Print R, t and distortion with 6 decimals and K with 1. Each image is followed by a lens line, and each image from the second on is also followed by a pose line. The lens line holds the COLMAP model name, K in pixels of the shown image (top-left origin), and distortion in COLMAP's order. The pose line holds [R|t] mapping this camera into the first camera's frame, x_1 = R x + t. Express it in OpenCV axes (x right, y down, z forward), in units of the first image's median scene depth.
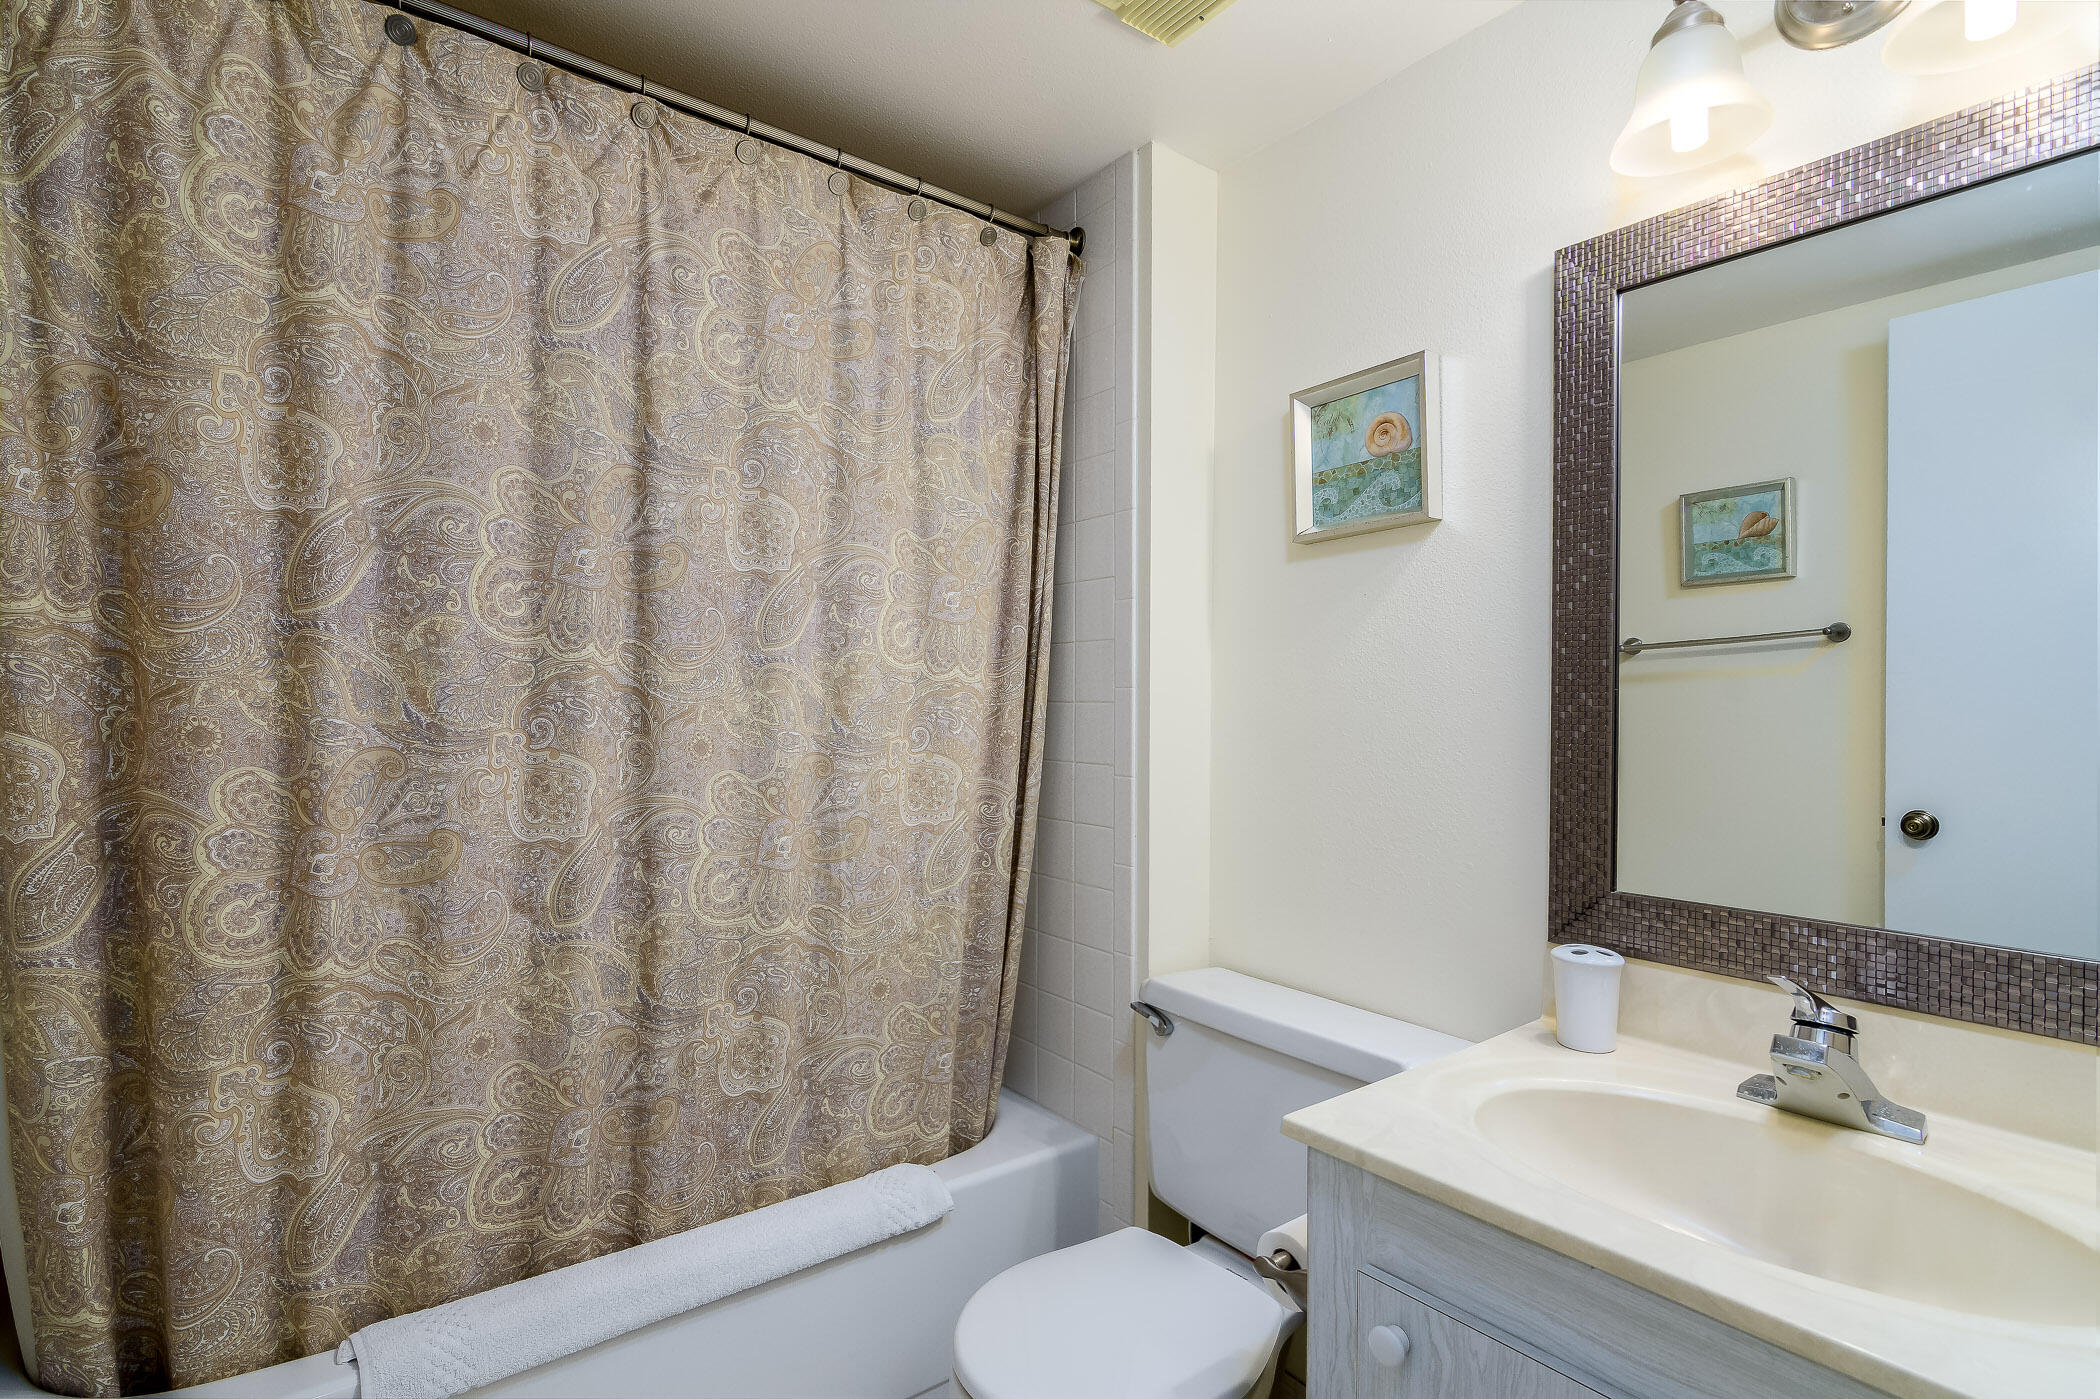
lens RADIAL K [[1032.0, 0, 1048.4], [0, 1032.0, 701.7], [0, 0, 1]] dist [-0.001964, 0.005343]
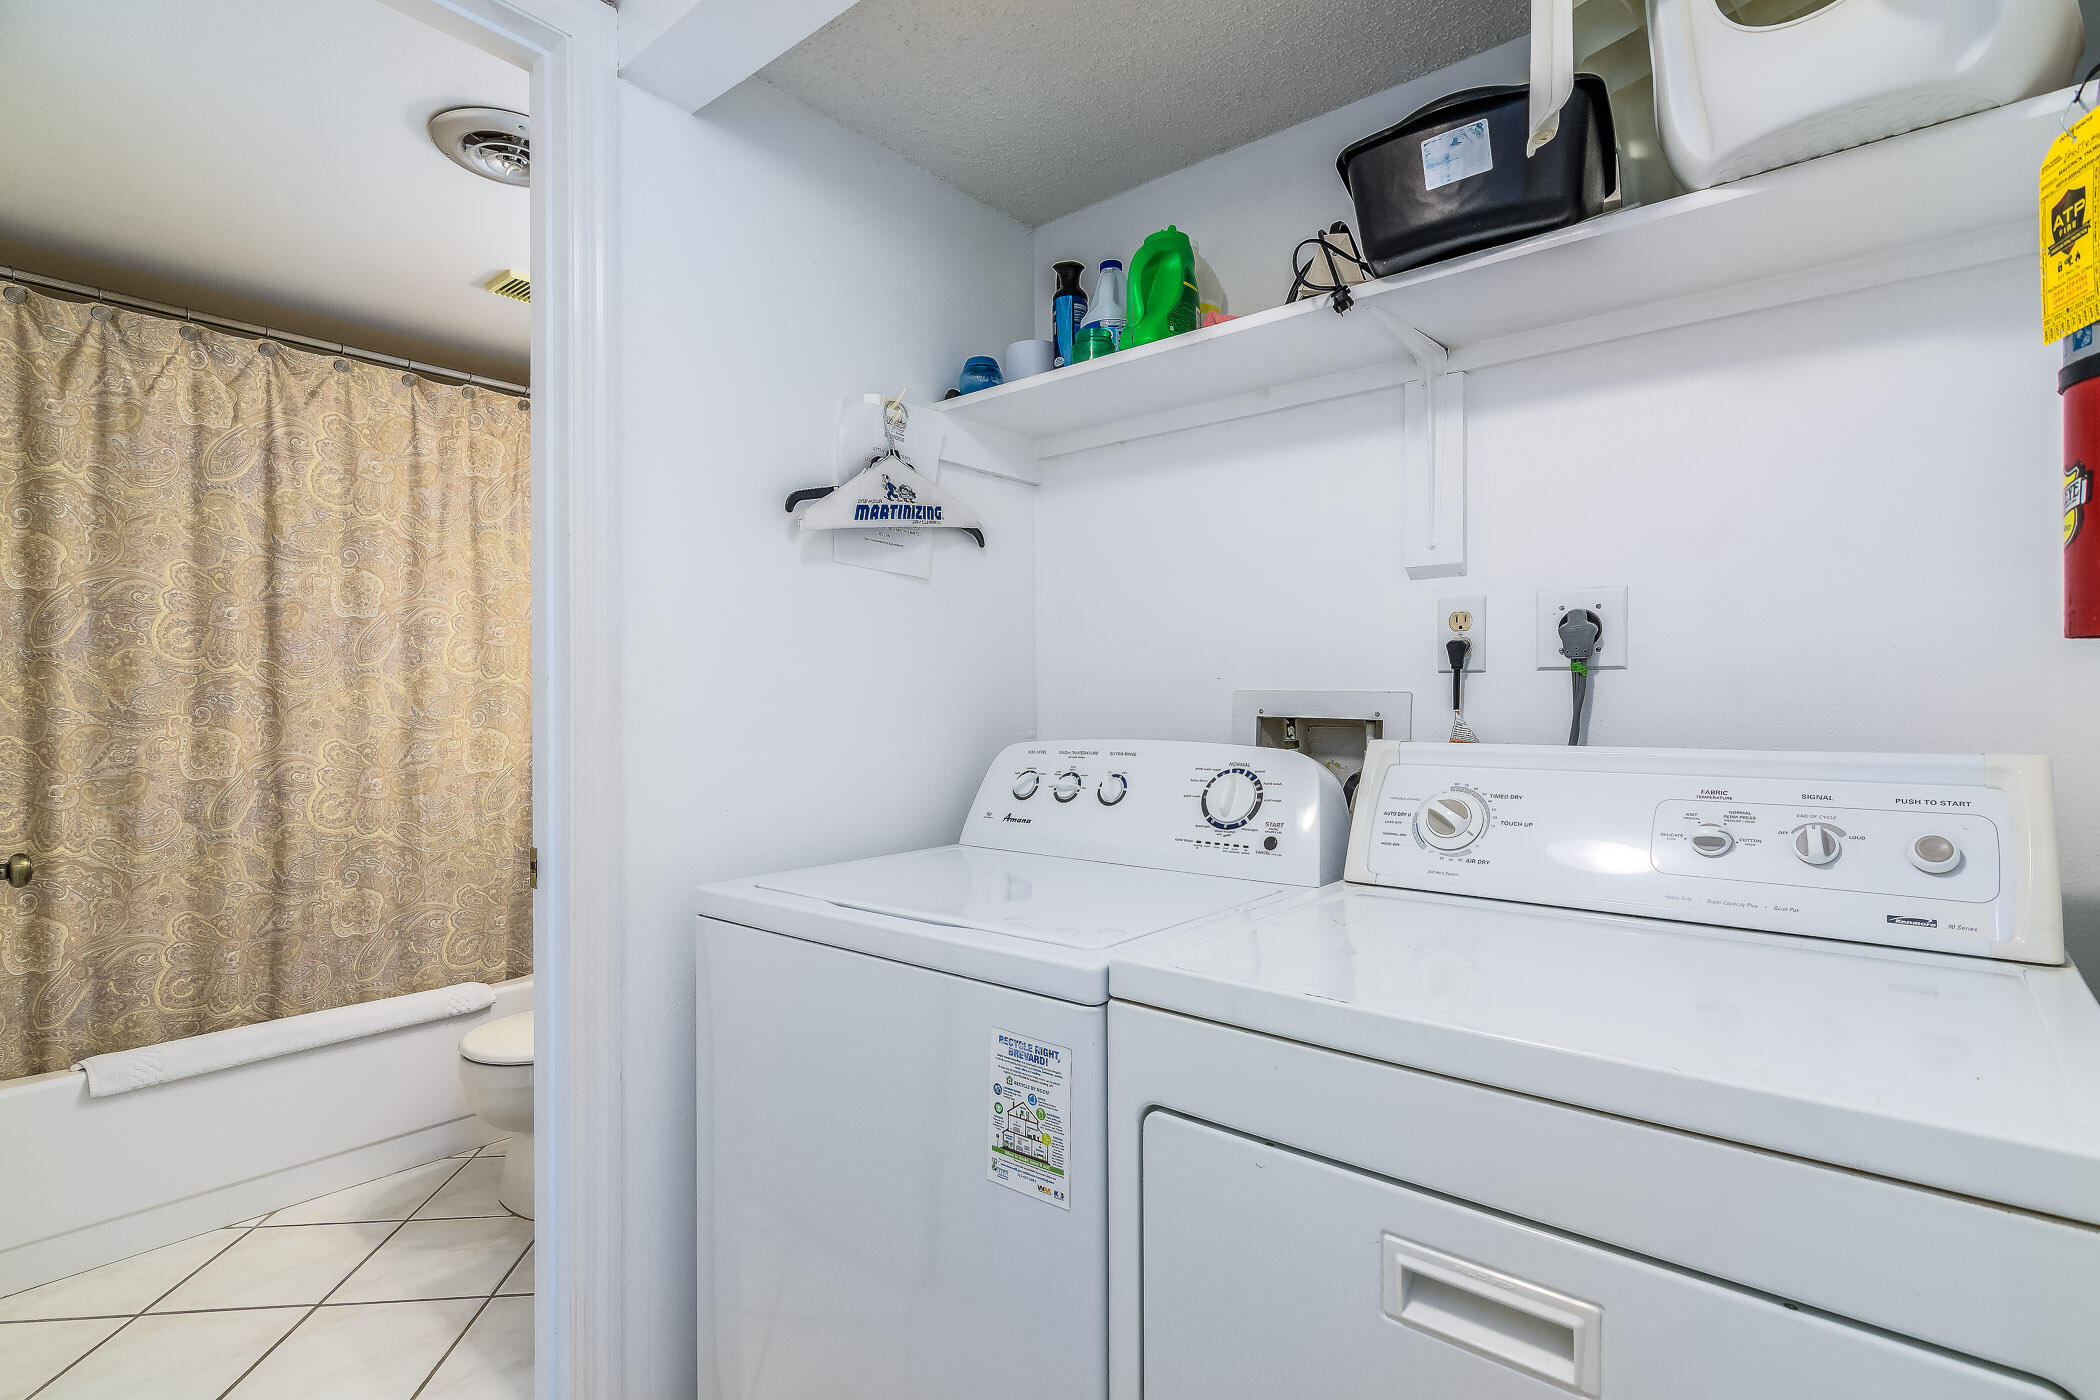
lens RADIAL K [[1032.0, 0, 1053.9], [0, 1032.0, 701.9], [0, 0, 1]] dist [-0.001964, 0.005343]
pose [[0.975658, -0.006531, 0.219200, 0.486783], [0.004208, 0.999930, 0.011065, -0.005332], [-0.219257, -0.009873, 0.975617, -0.934078]]
